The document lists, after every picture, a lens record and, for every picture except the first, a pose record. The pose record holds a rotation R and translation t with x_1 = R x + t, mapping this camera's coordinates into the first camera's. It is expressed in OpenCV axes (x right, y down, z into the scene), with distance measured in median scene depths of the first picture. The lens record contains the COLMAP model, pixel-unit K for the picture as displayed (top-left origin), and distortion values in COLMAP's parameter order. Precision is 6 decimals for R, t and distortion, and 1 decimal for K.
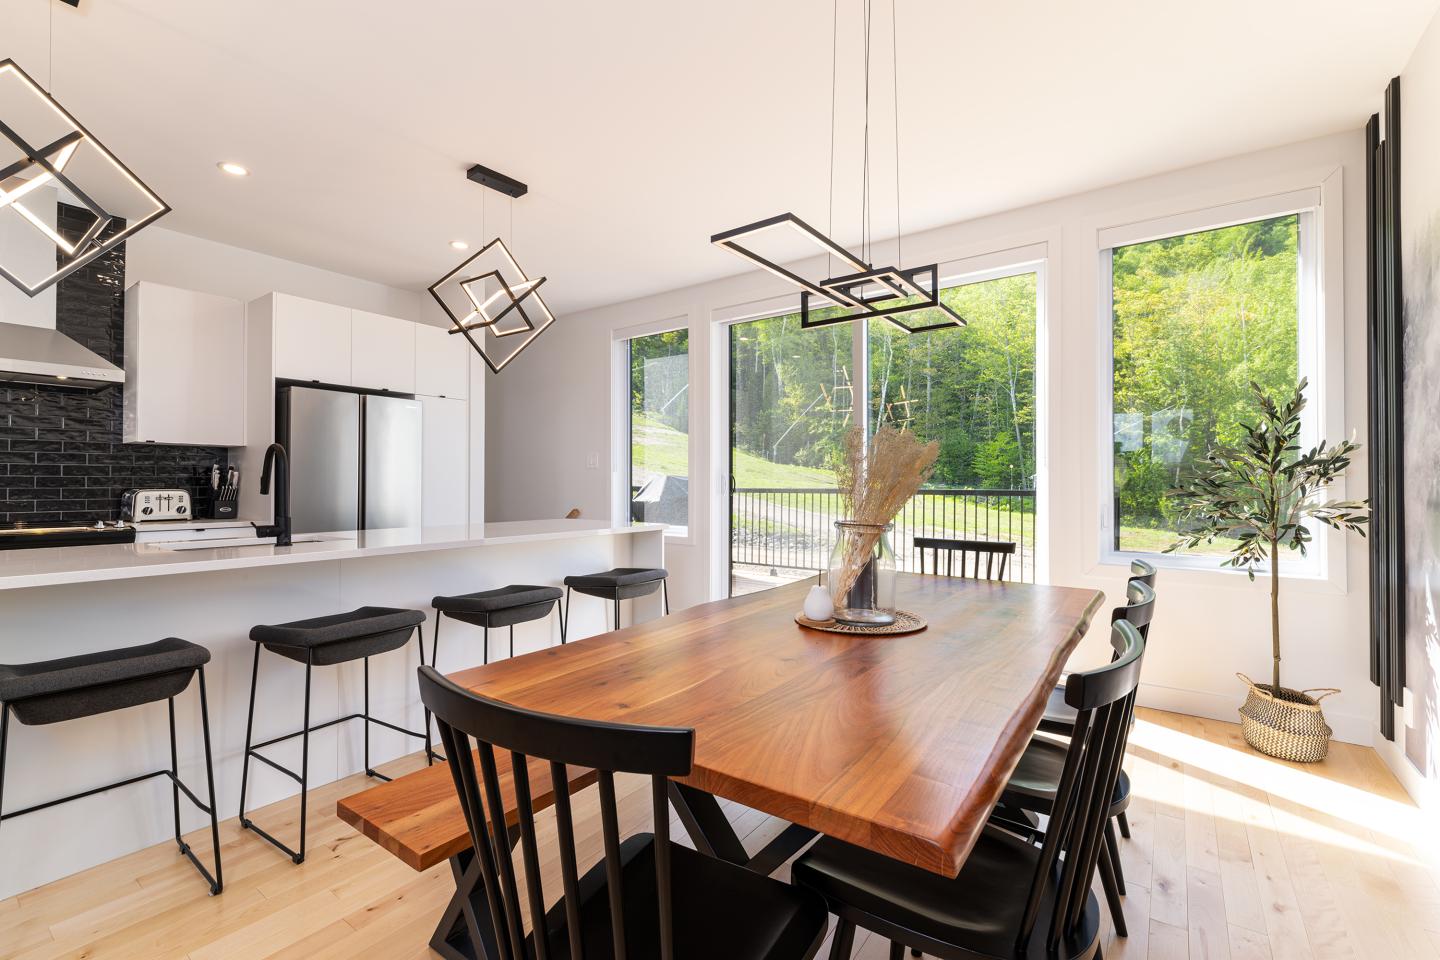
lens RADIAL K [[617.5, 0, 731.9], [0, 617.5, 484.7], [0, 0, 1]] dist [0.009311, -0.002430]
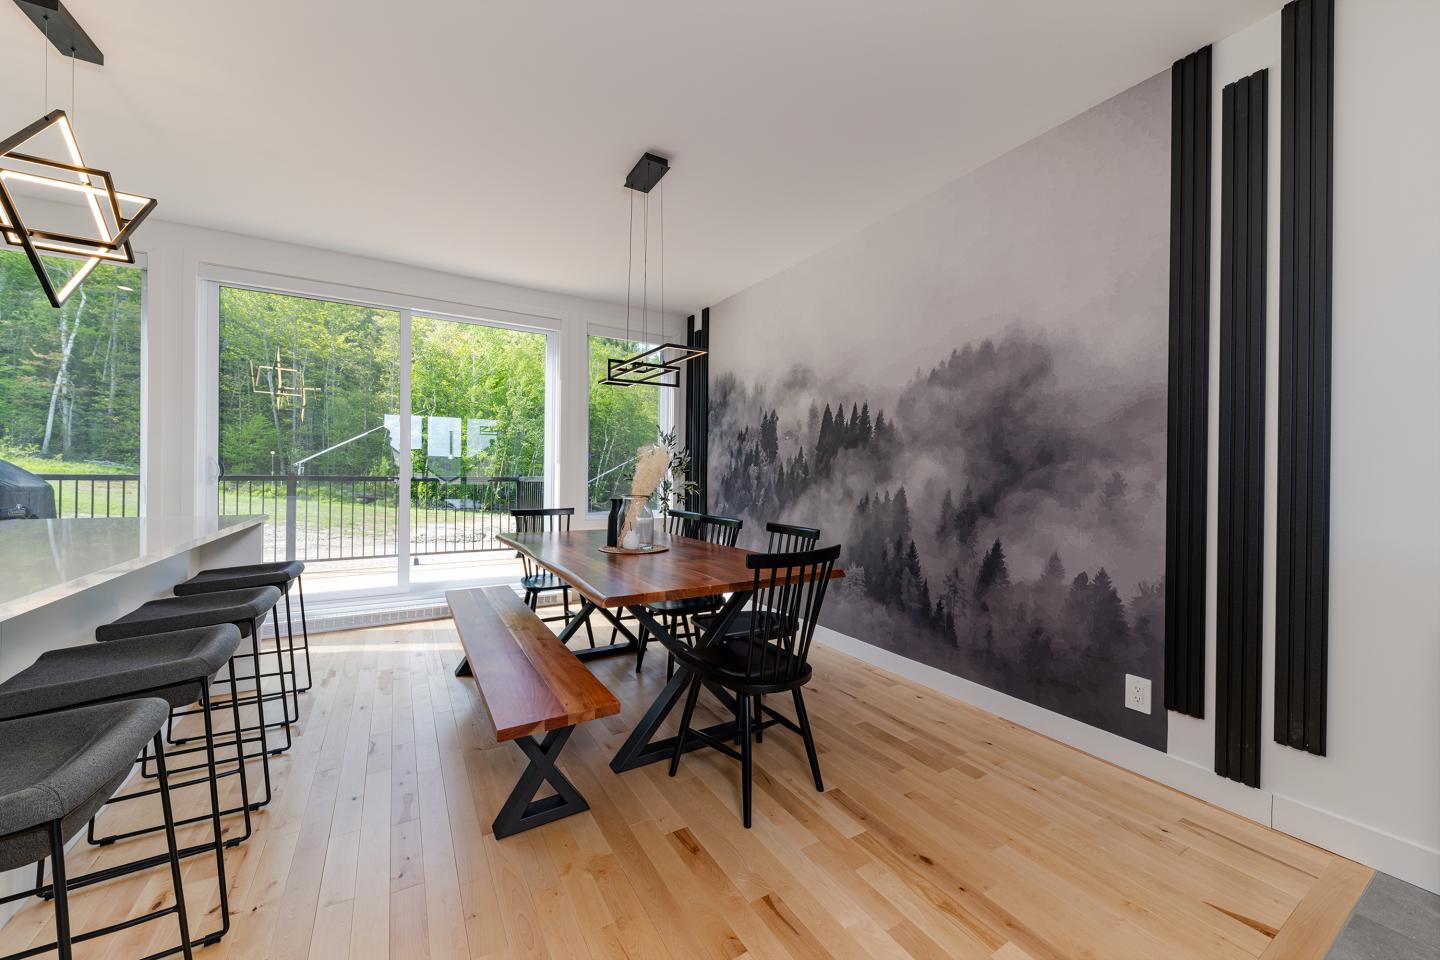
lens RADIAL K [[541.7, 0, 724.3], [0, 541.7, 476.3], [0, 0, 1]] dist [0.008287, -0.001326]
pose [[0.384857, 0.002279, 0.922973, -0.560135], [-0.009606, 0.999953, 0.001536, -0.000301], [-0.922926, -0.009457, 0.384861, 0.070348]]
